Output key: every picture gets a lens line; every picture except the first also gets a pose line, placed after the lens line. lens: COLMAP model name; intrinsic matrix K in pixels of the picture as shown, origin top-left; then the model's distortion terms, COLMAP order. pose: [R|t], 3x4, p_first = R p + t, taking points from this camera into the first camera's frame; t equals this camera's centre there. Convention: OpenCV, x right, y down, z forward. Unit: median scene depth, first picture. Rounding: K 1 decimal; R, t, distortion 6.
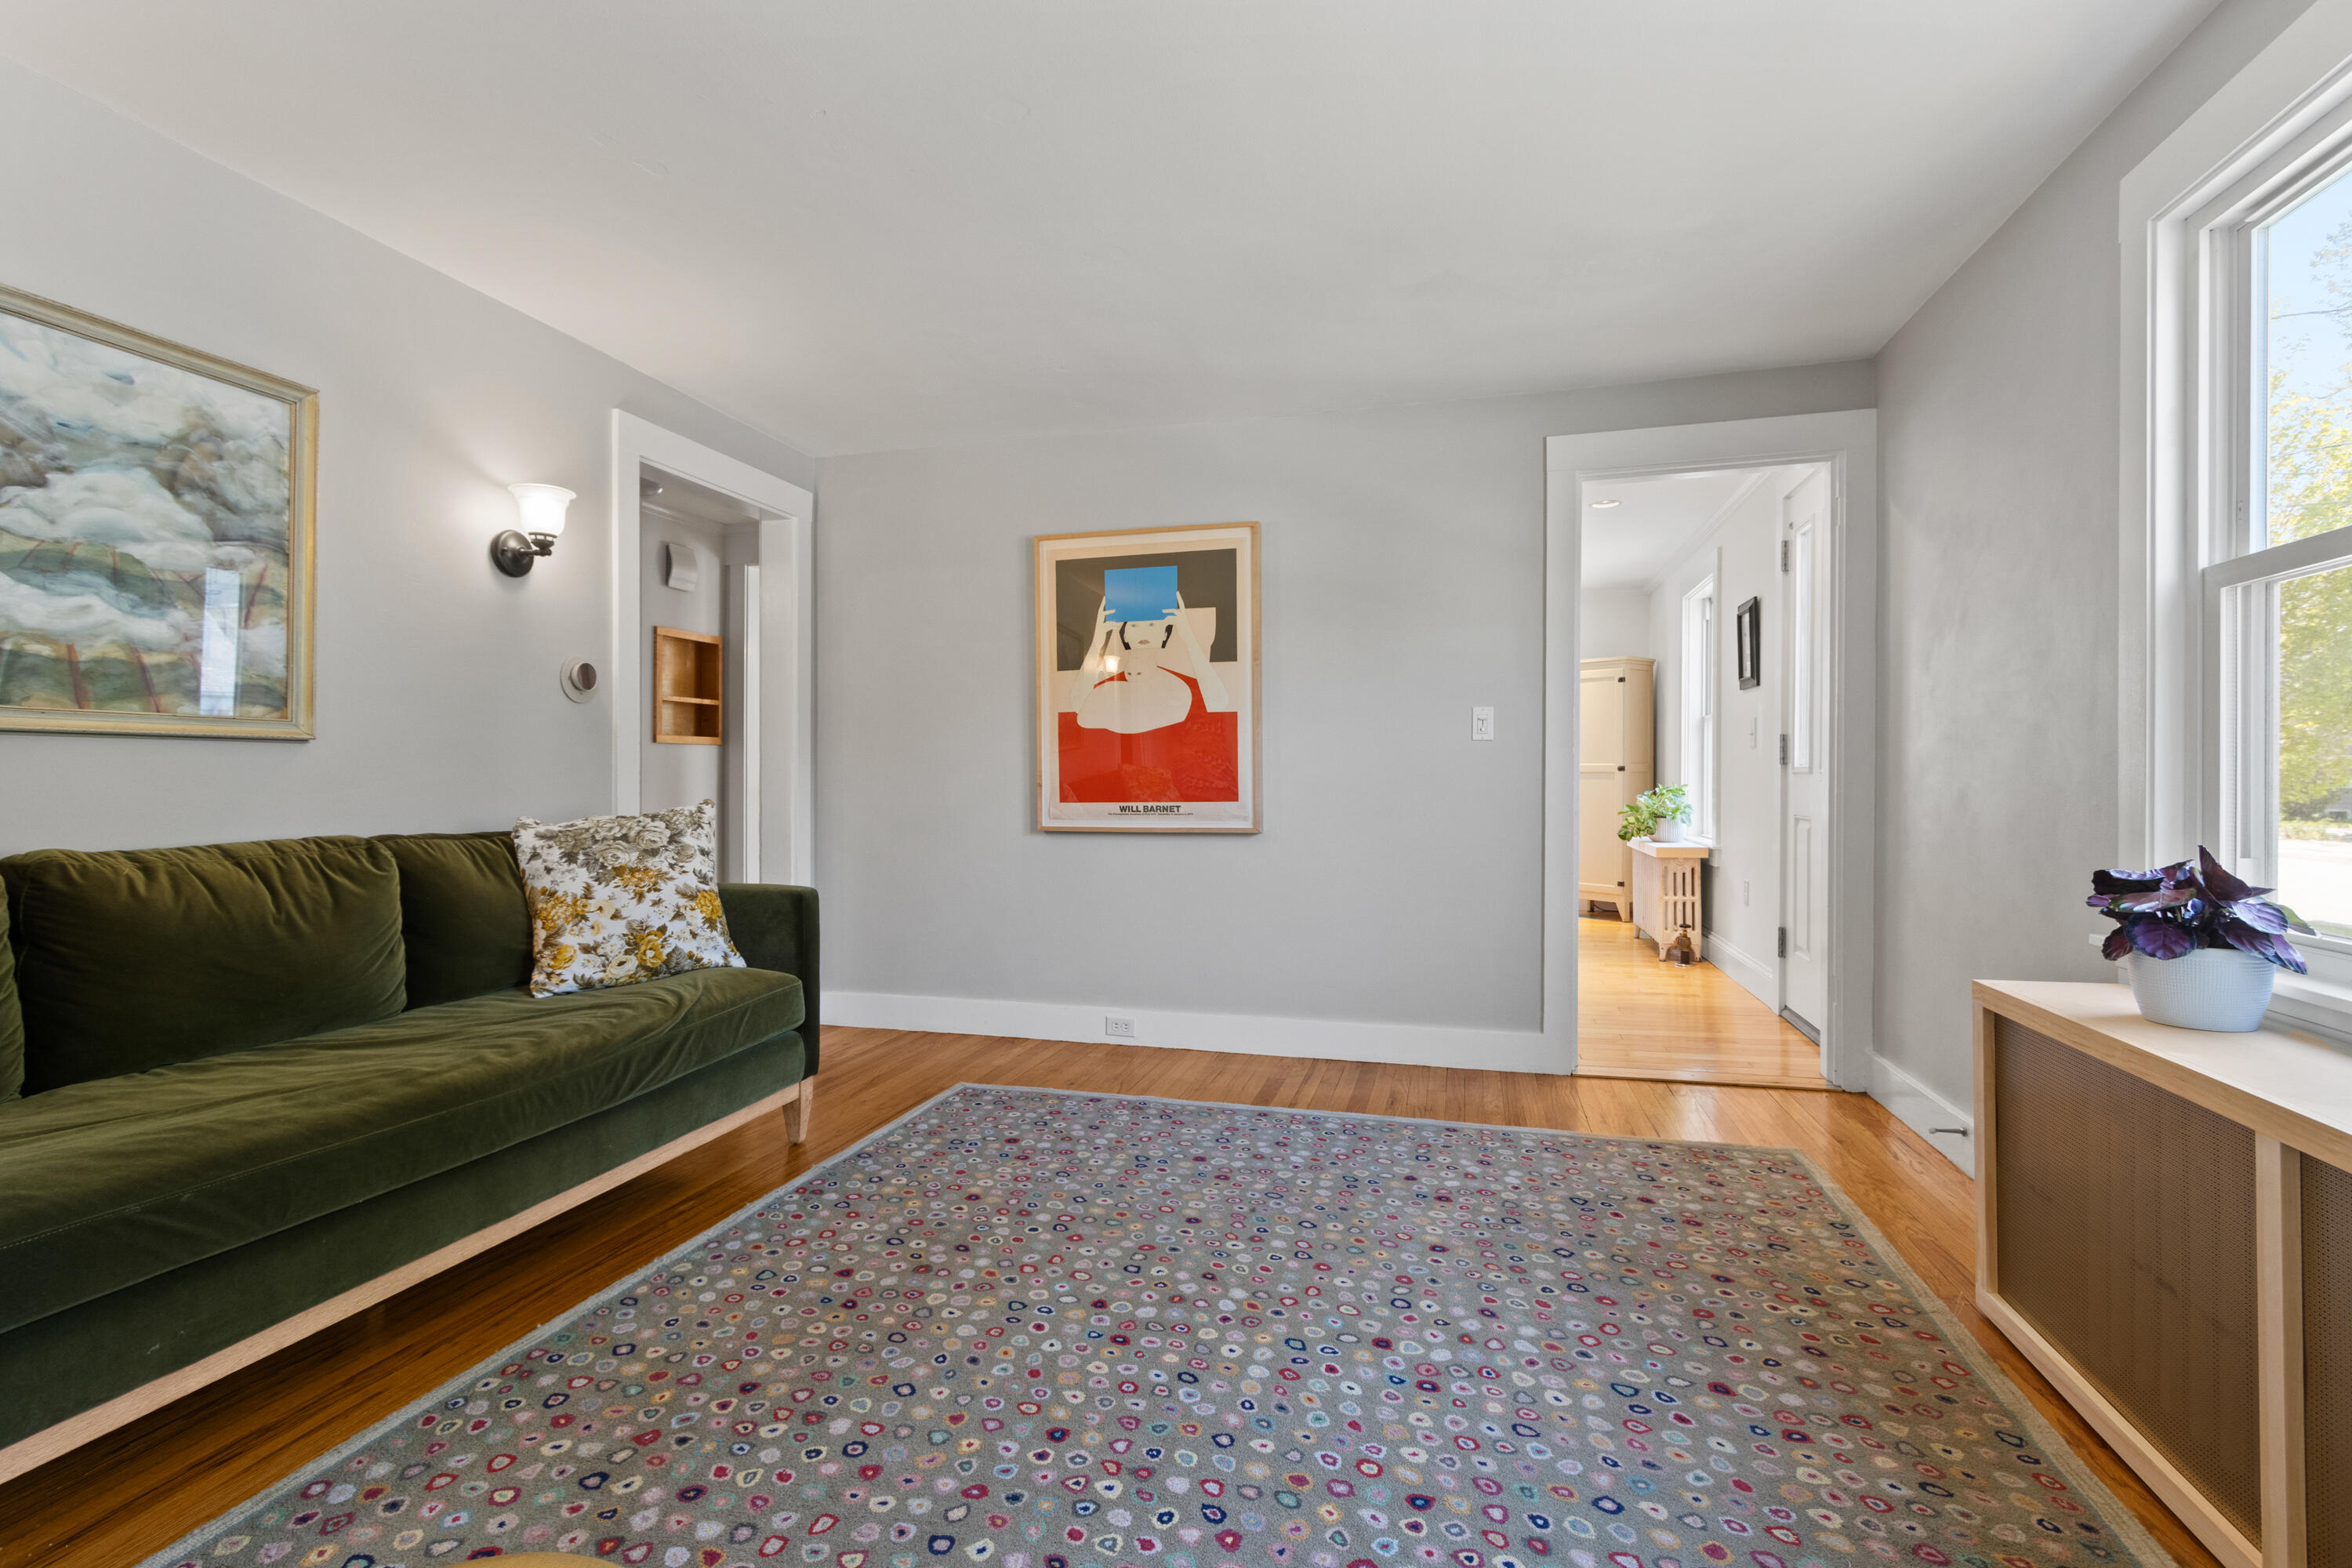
lens RADIAL K [[1091.2, 0, 1174.8], [0, 1091.2, 777.1], [0, 0, 1]] dist [0.001759, -0.001665]
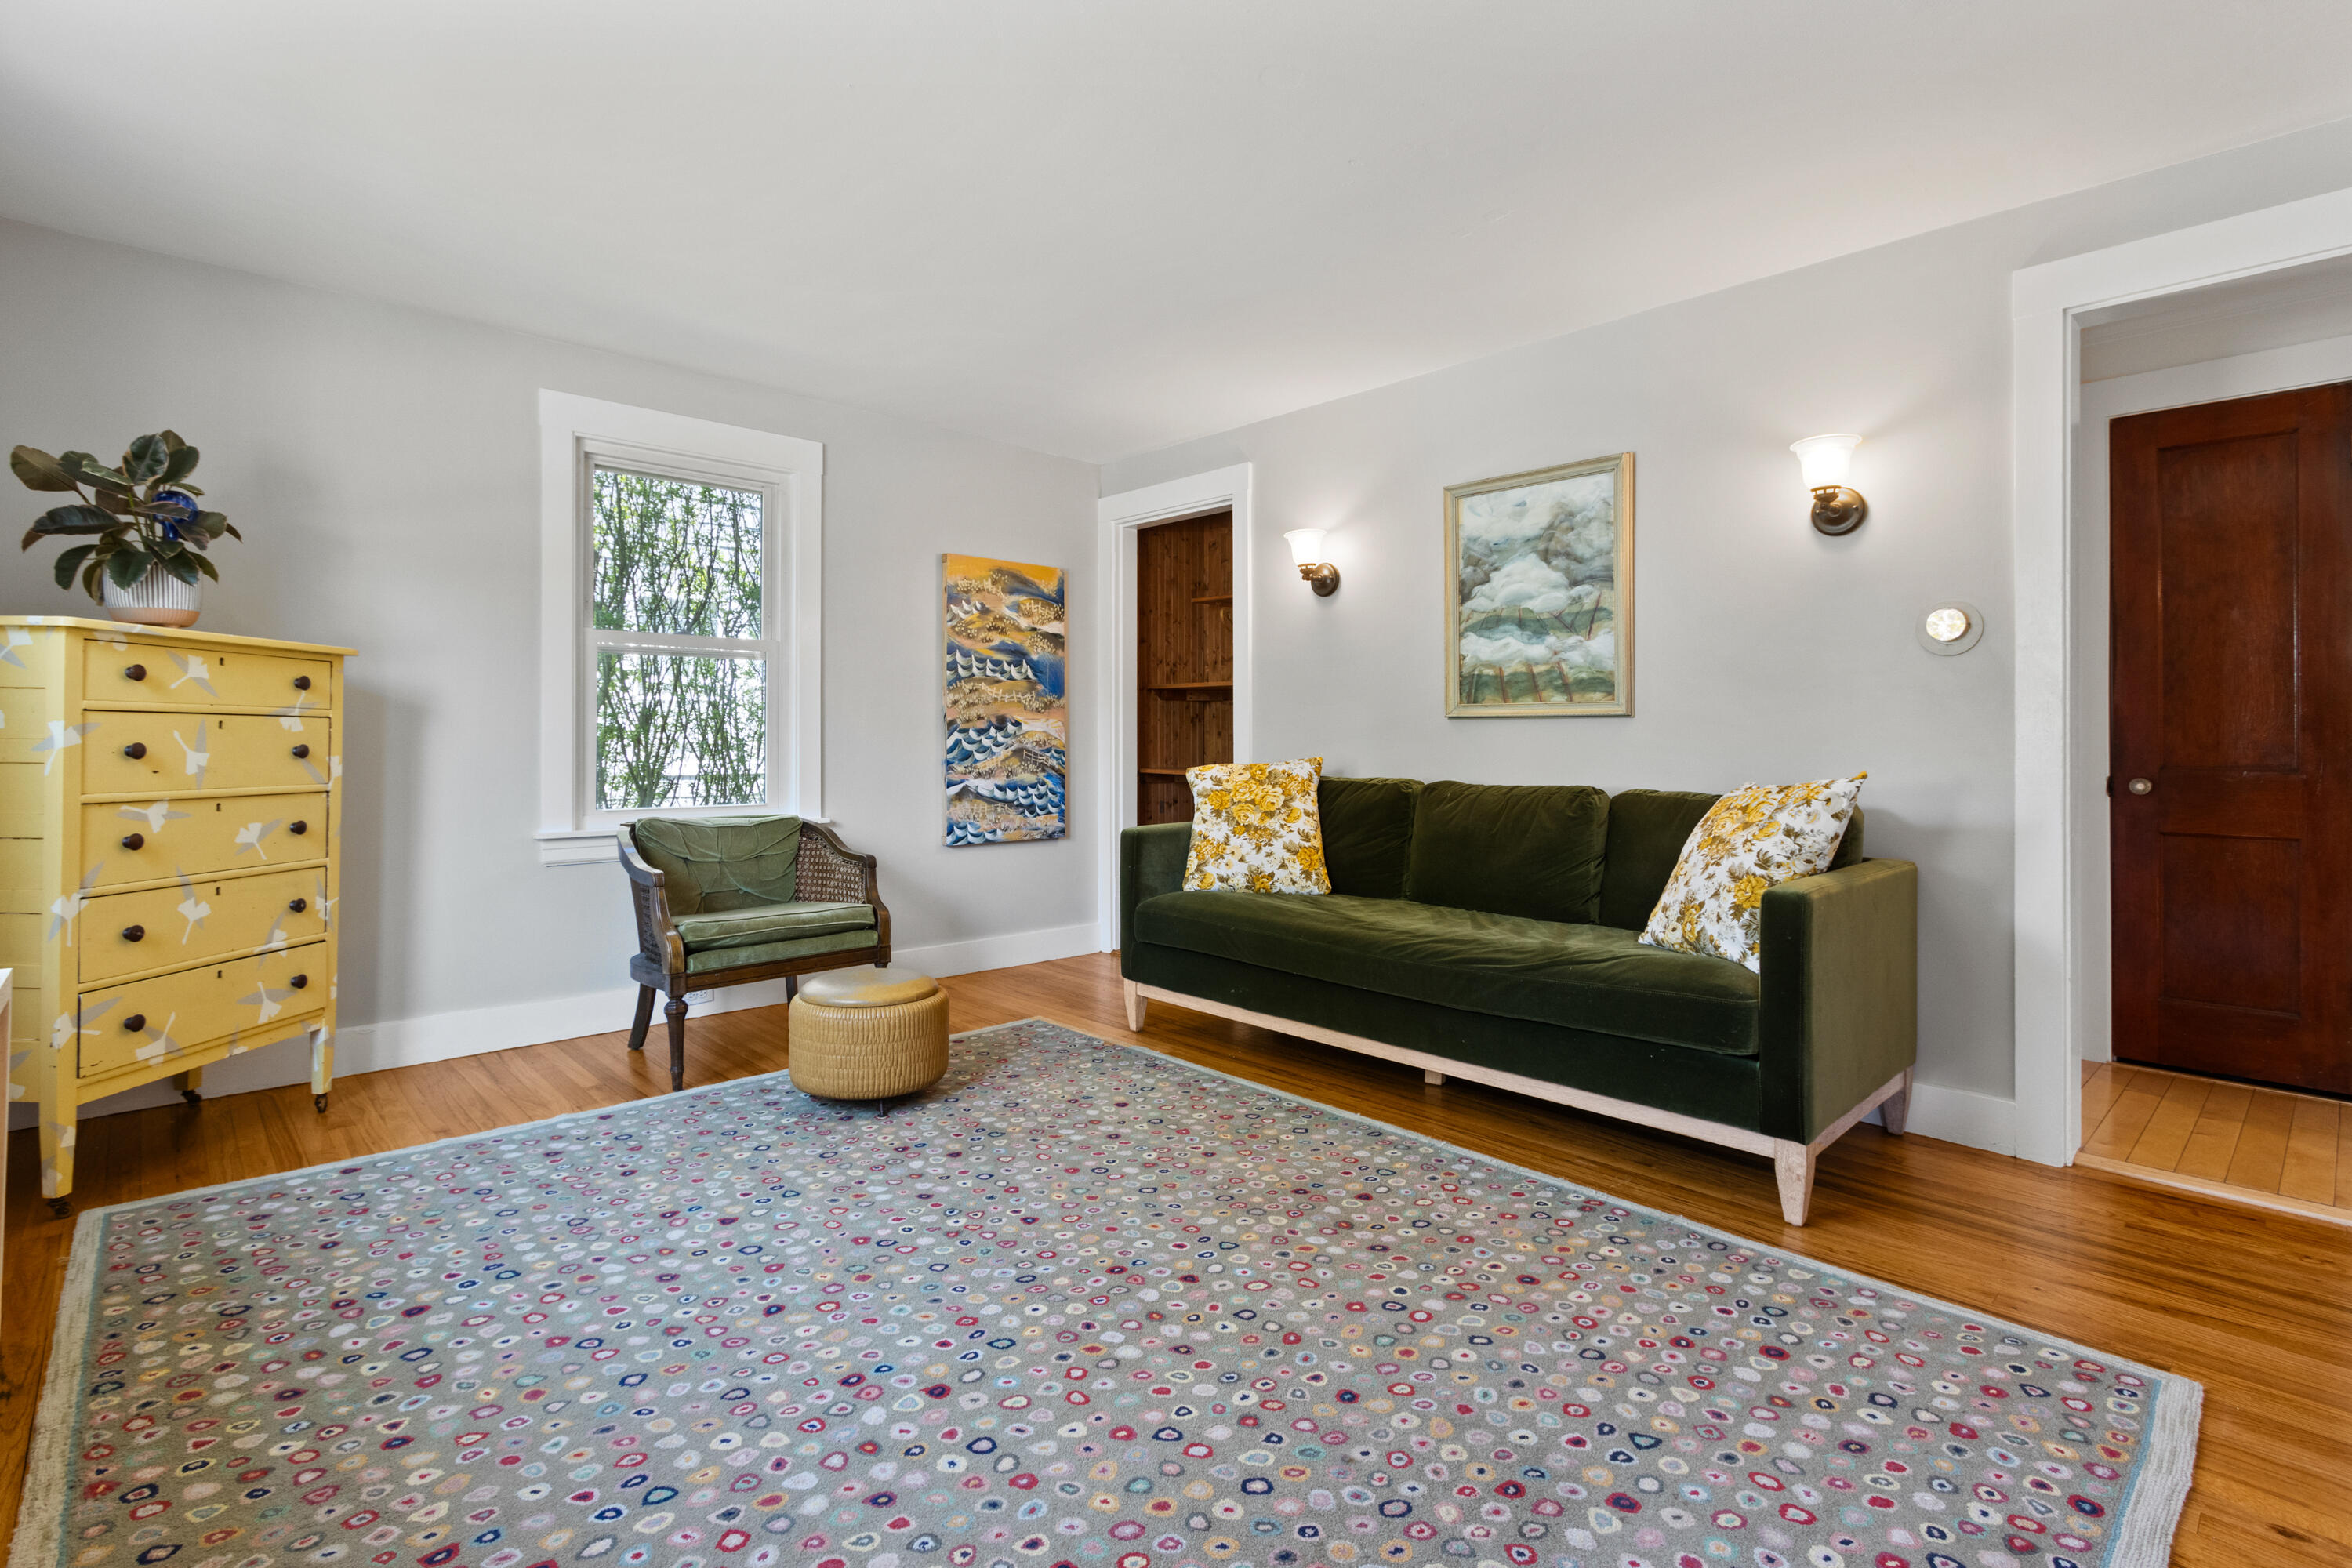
lens RADIAL K [[1091.2, 0, 1174.2], [0, 1091.2, 735.2], [0, 0, 1]] dist [0.001759, -0.001665]
pose [[-0.523482, -0.005785, -0.852017, 0.728456], [-0.004230, 0.999982, -0.004191, -0.001813], [0.852026, 0.001410, -0.523497, 1.406175]]
